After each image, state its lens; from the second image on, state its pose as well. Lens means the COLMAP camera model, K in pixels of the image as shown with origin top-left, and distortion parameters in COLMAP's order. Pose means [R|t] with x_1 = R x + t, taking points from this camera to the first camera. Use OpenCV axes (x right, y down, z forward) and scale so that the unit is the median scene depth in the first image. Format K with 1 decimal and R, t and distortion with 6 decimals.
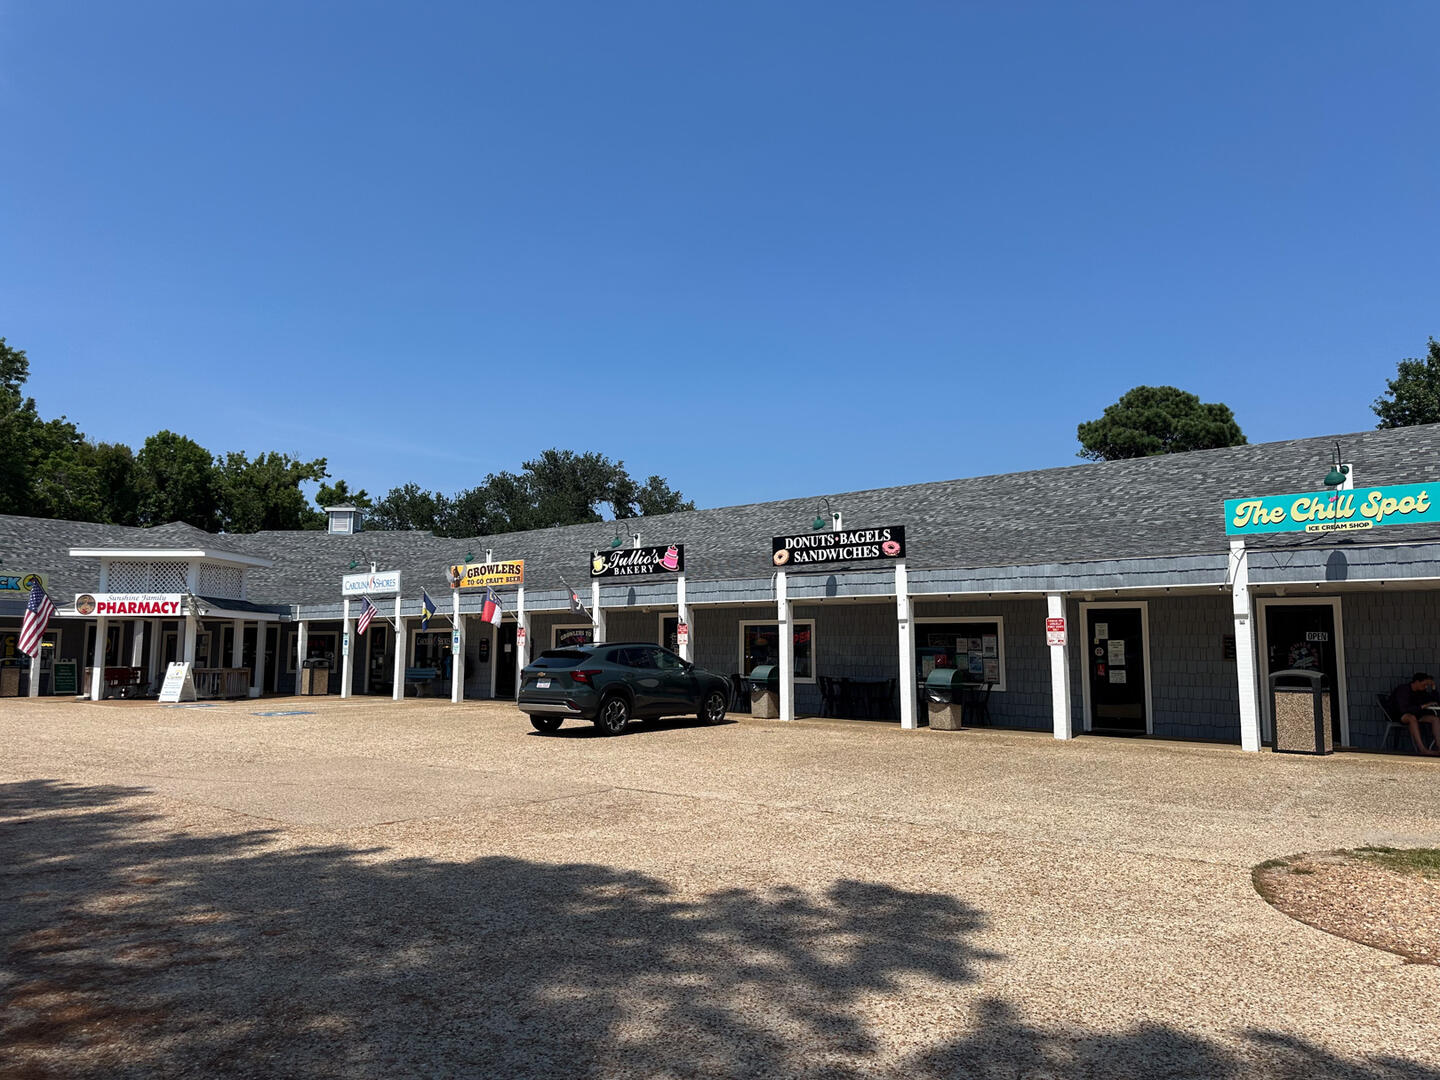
lens RADIAL K [[1010.1, 0, 721.4], [0, 1010.1, 536.2], [0, 0, 1]] dist [-0.051878, -0.004292]
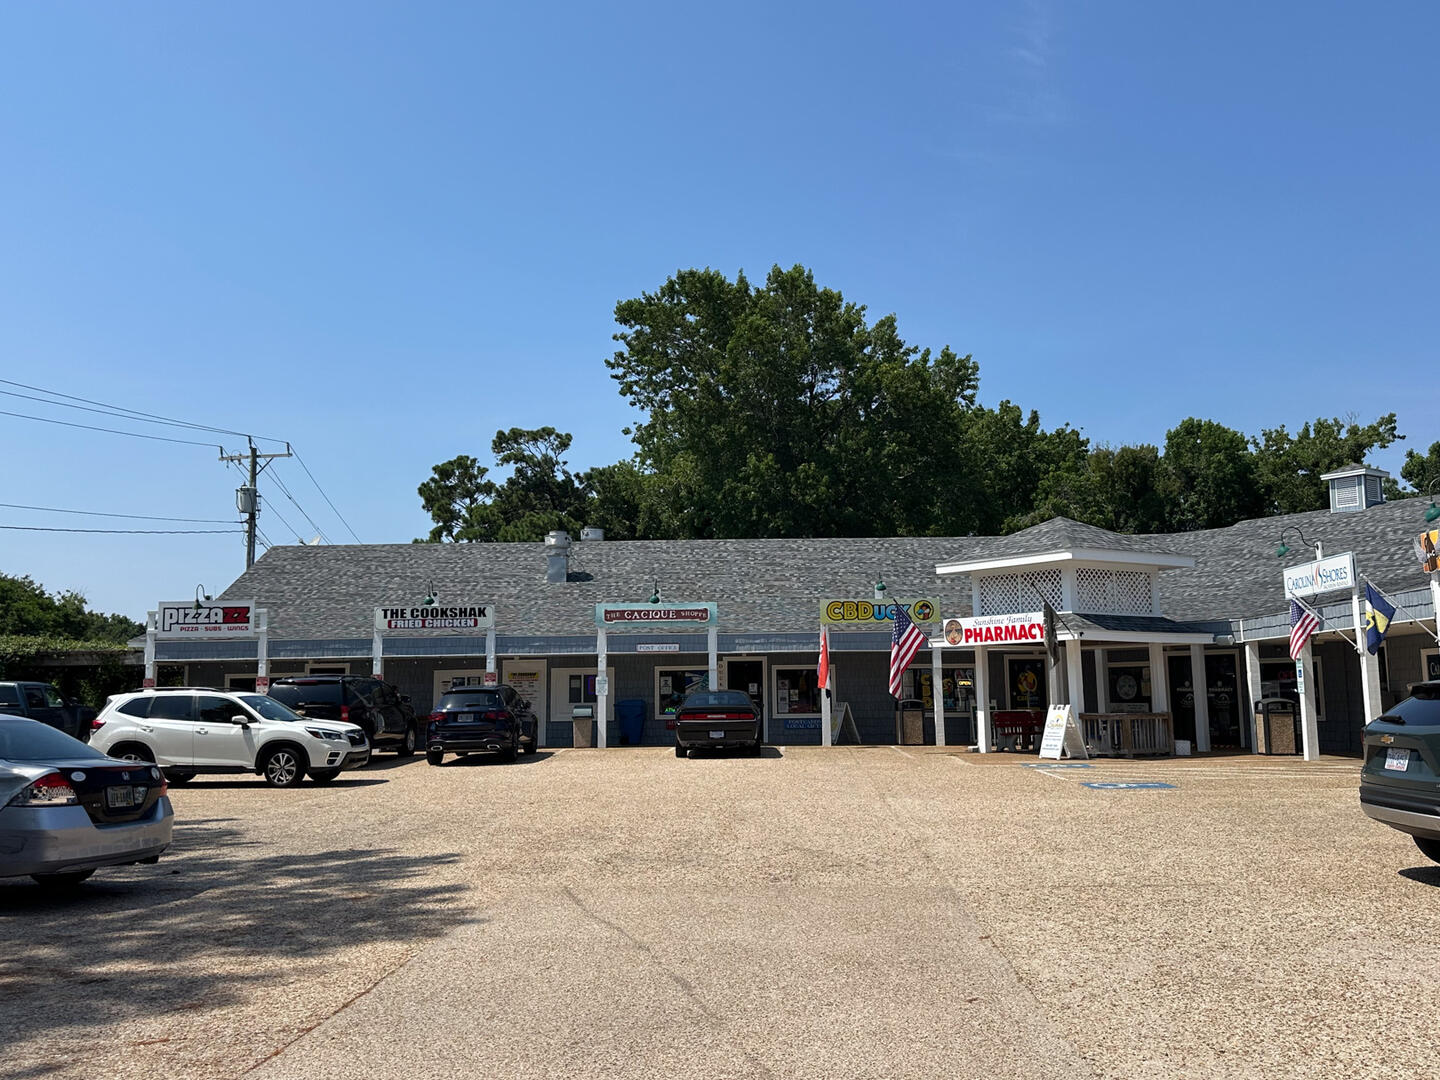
lens RADIAL K [[1186.2, 0, 705.3], [0, 1186.2, 511.6], [0, 0, 1]] dist [0.000518, -0.008544]
pose [[0.545264, -0.125322, -0.828844, 0.058855], [0.098612, 0.991486, -0.085041, 0.032170], [0.832444, -0.035365, 0.552979, 0.284749]]
